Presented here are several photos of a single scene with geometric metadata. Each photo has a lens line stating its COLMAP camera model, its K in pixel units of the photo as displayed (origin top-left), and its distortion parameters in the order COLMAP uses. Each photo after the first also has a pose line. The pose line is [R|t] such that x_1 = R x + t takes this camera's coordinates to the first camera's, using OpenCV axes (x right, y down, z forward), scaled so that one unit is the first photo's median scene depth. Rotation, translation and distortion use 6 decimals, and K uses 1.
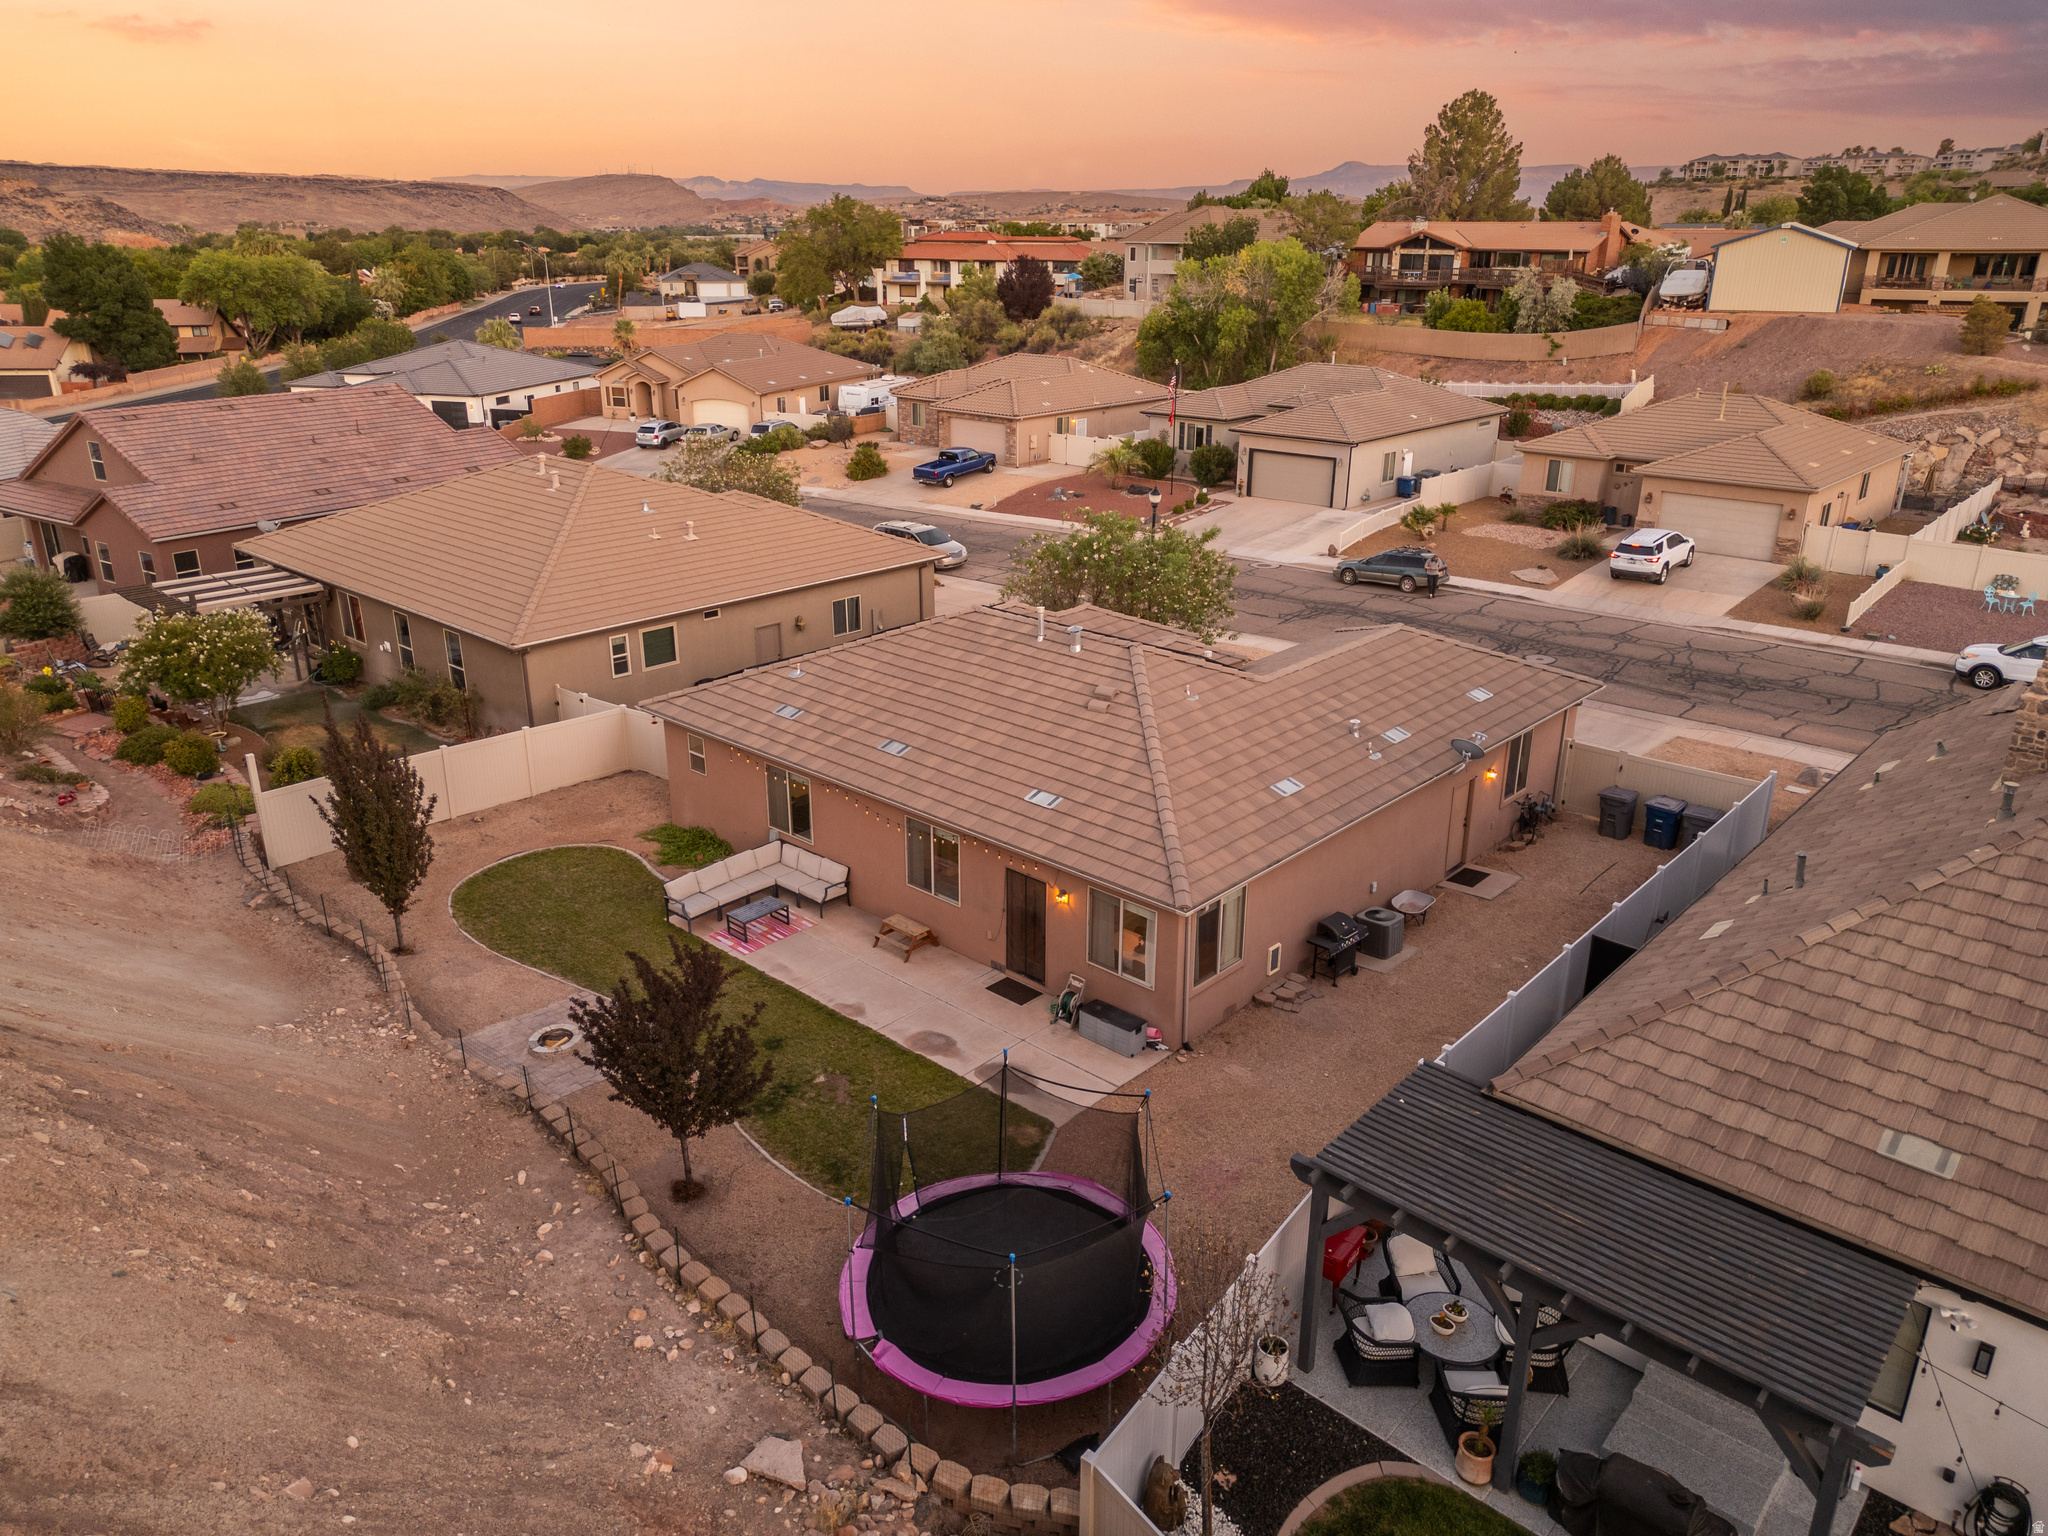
lens RADIAL K [[1443.3, 0, 1028.5], [0, 1443.3, 764.1], [0, 0, 1]] dist [0.063114, -0.053647]
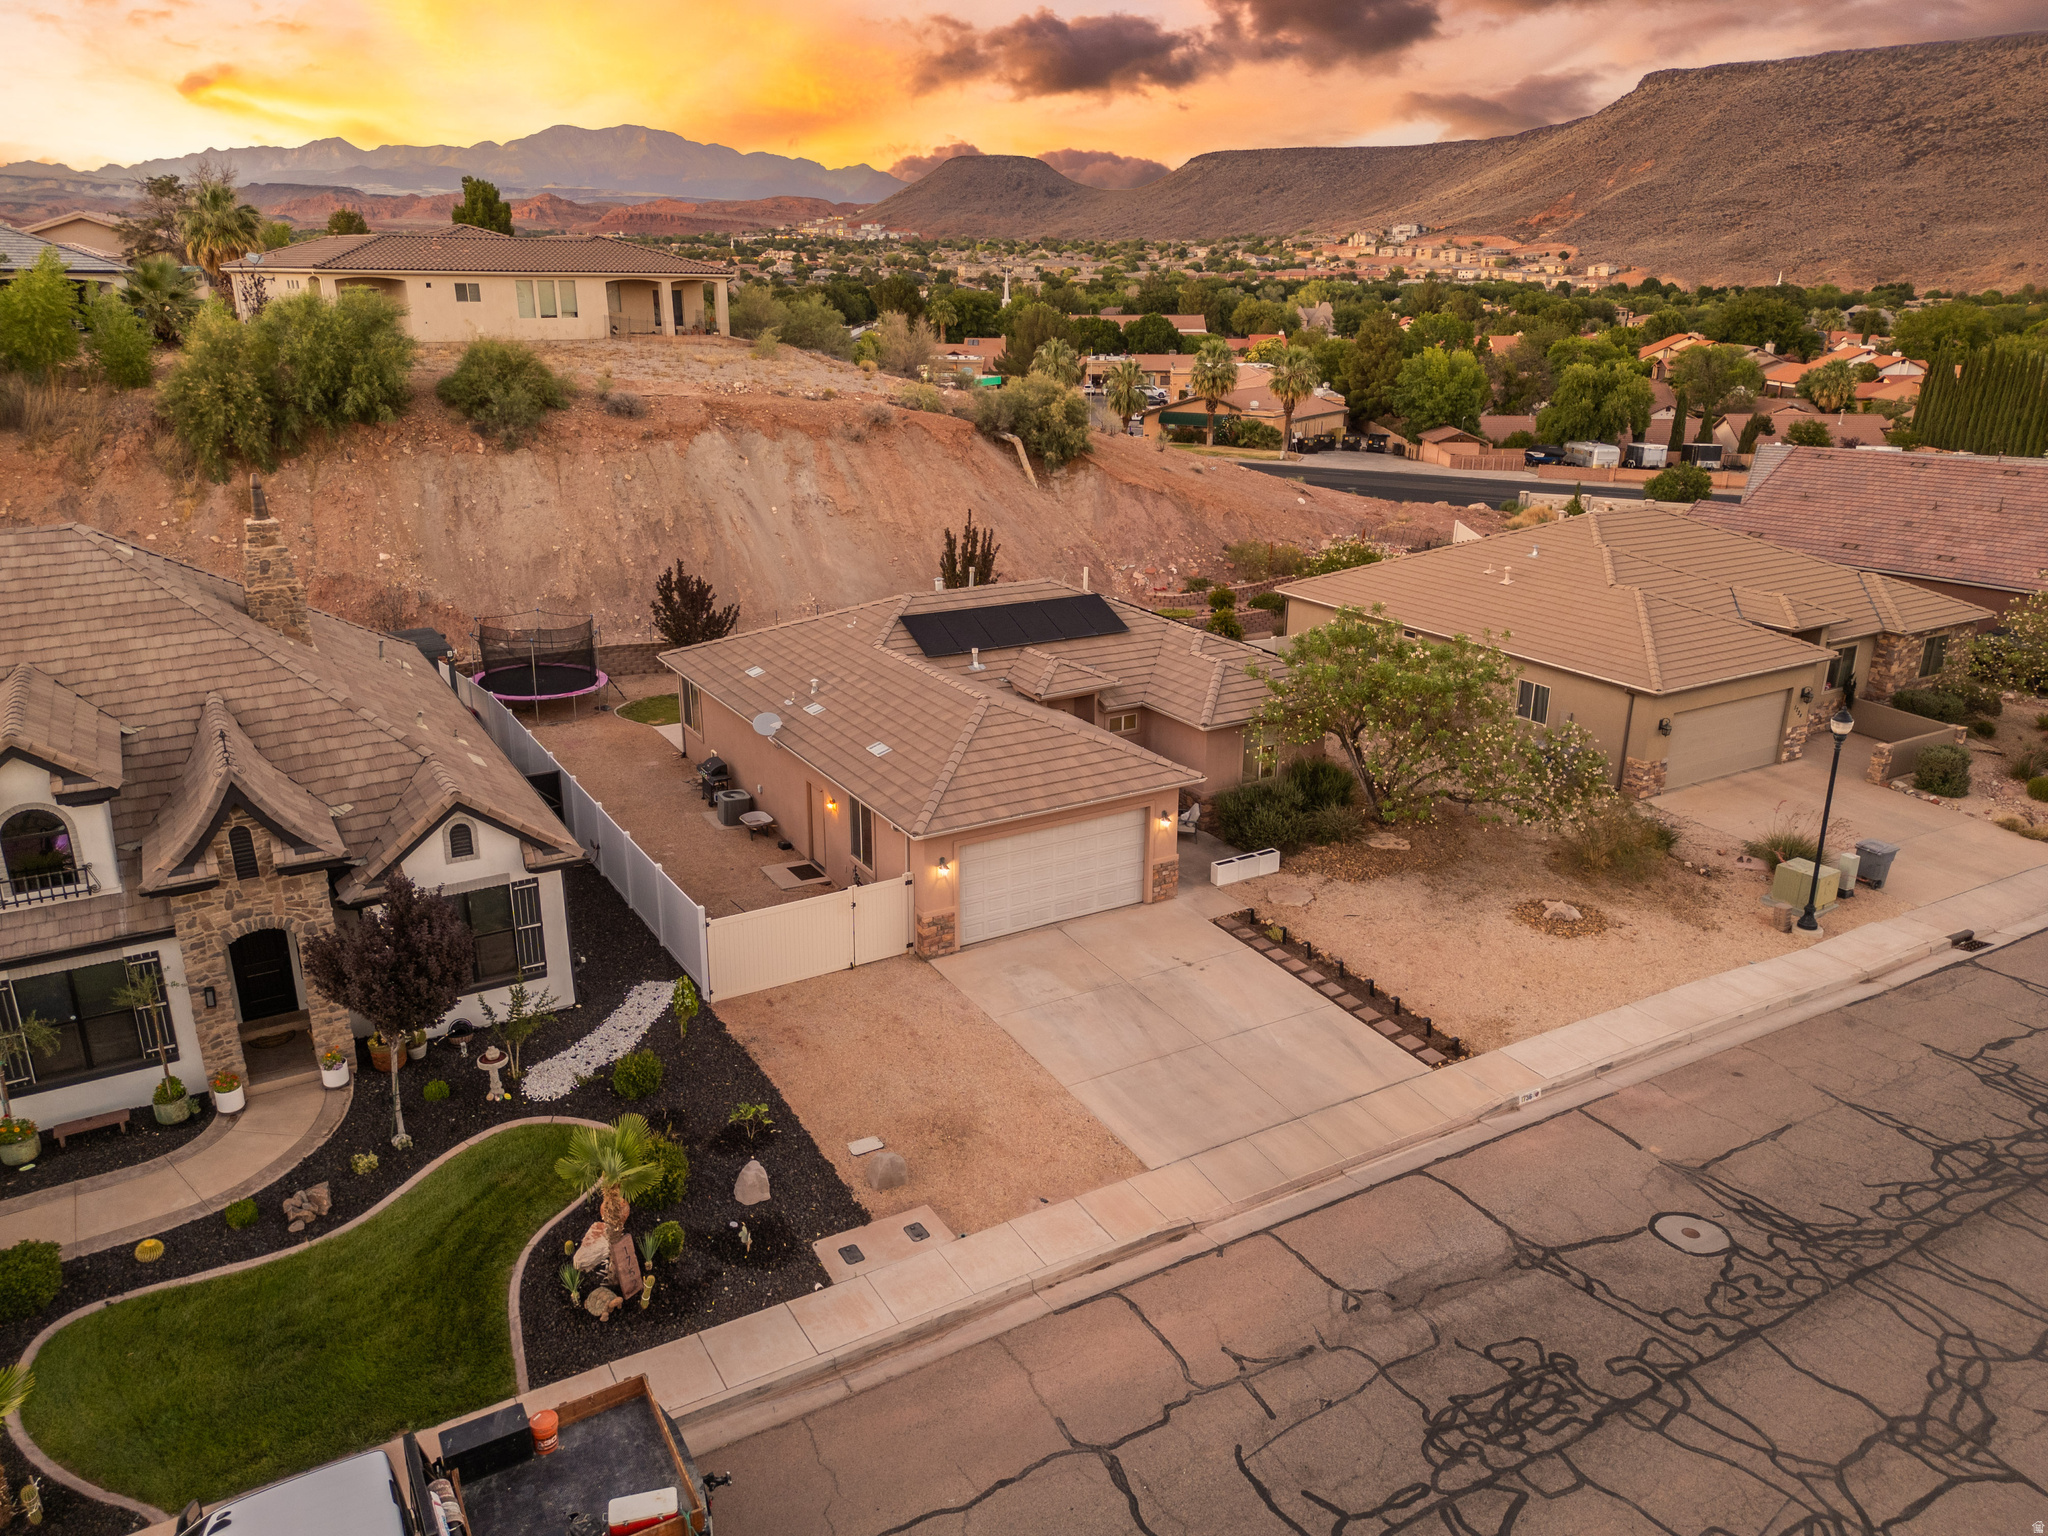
lens RADIAL K [[1443.3, 0, 1025.9], [0, 1443.3, 763.0], [0, 0, 1]] dist [0.063114, -0.053647]
pose [[-0.292397, 0.299166, -0.908297, 1.279599], [-0.339512, 0.855457, 0.391057, -0.499818], [0.894000, 0.422722, -0.148562, 1.335470]]
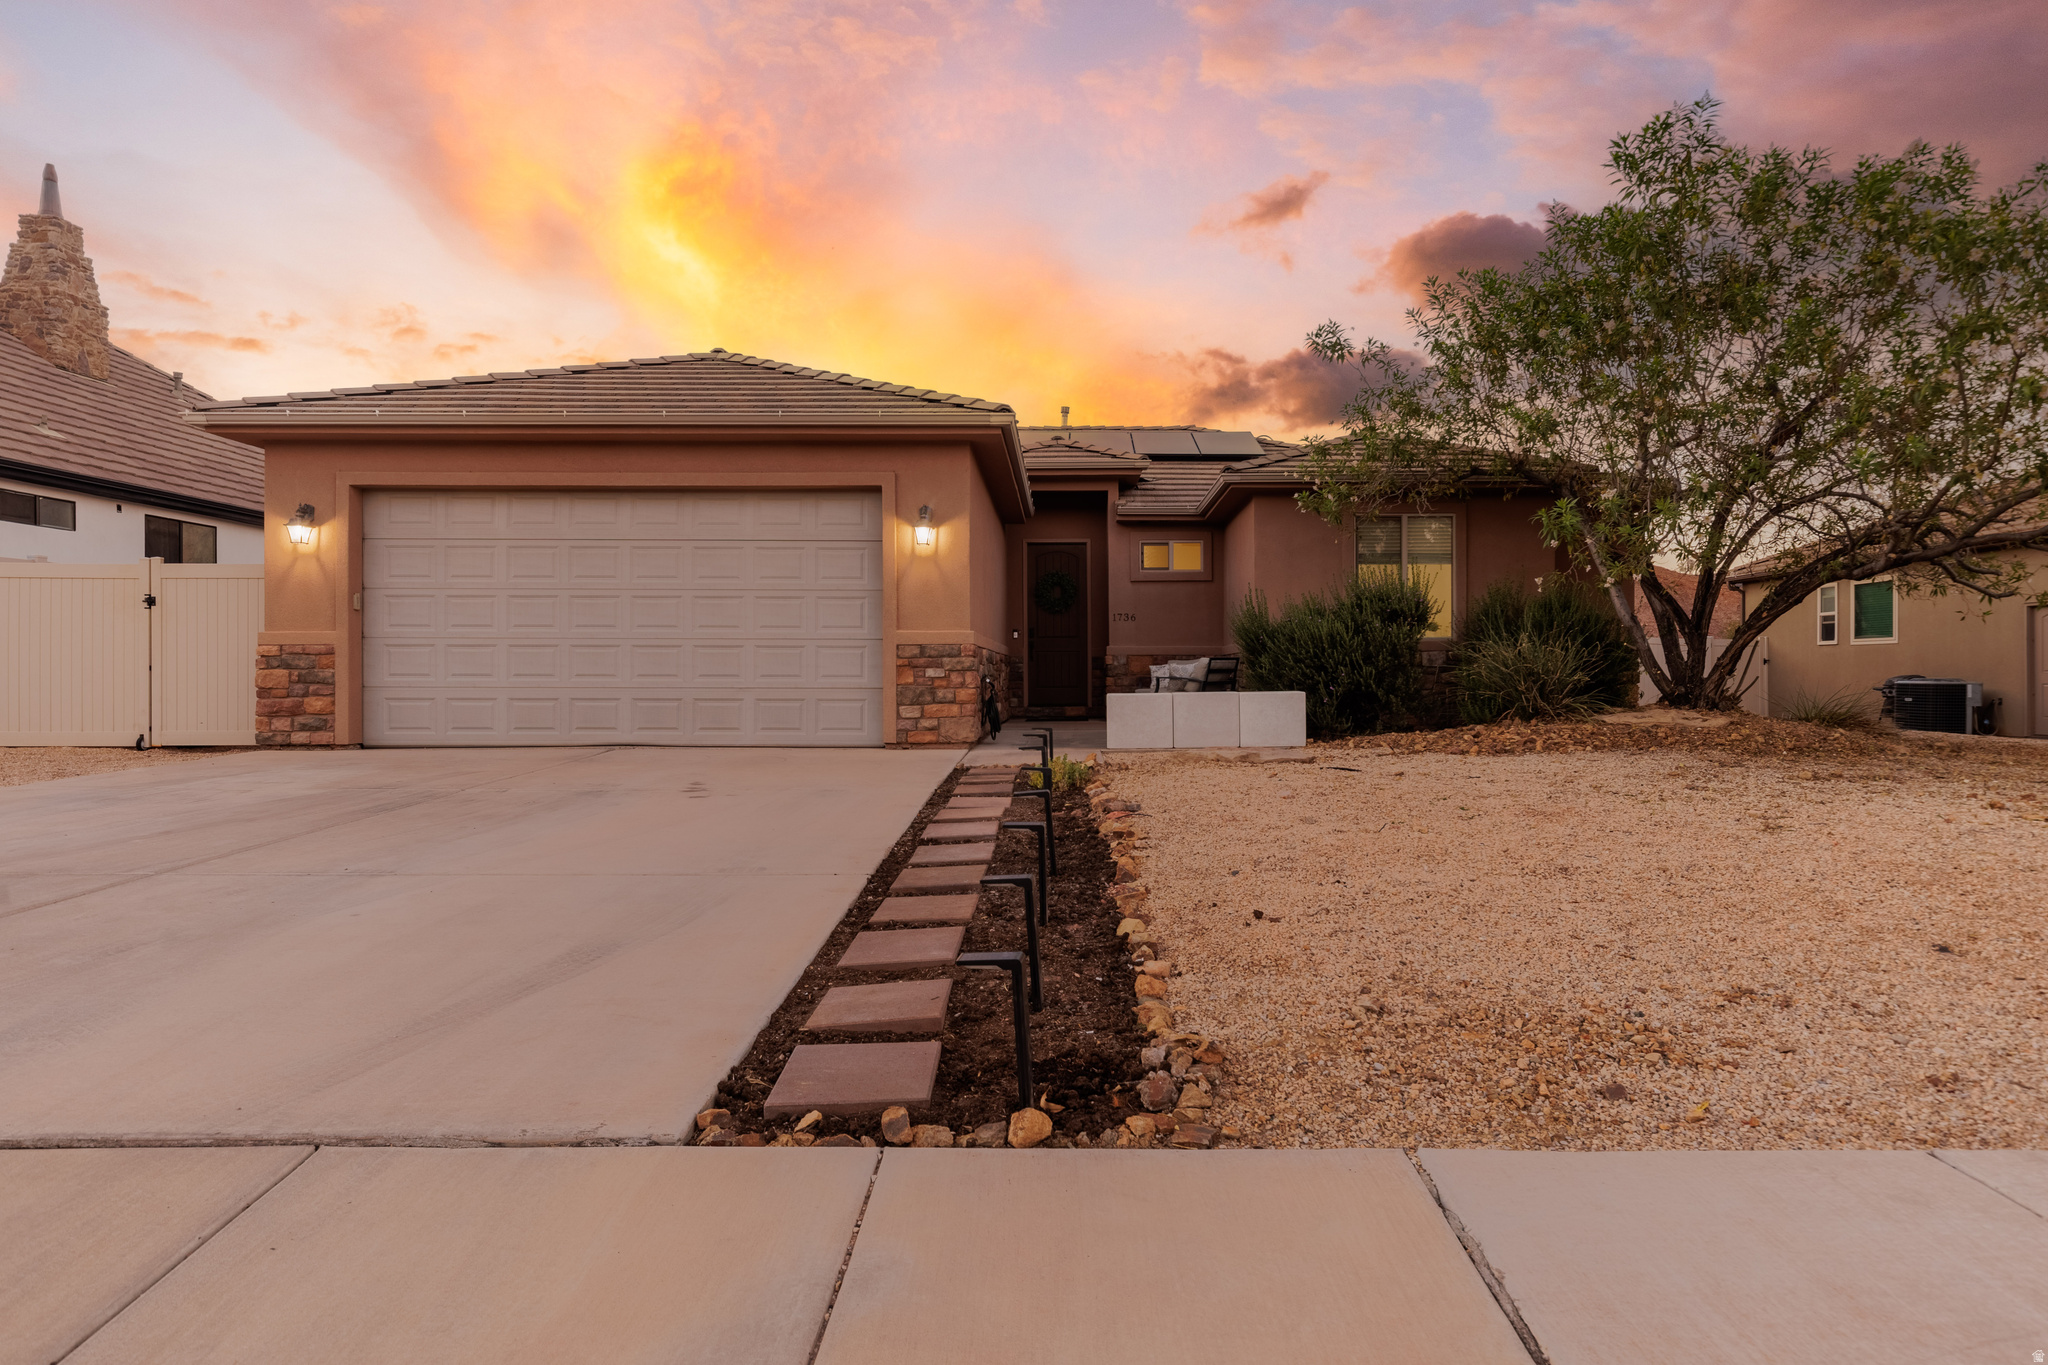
lens RADIAL K [[1162.4, 0, 1091.1], [0, 1162.4, 679.5], [0, 0, 1]] dist [-0.015546, 0.007676]
pose [[-0.727456, -0.001552, -0.686152, 0.493664], [-0.241530, 0.936575, 0.253950, -0.138898], [0.642239, 0.350463, -0.681692, 1.573652]]
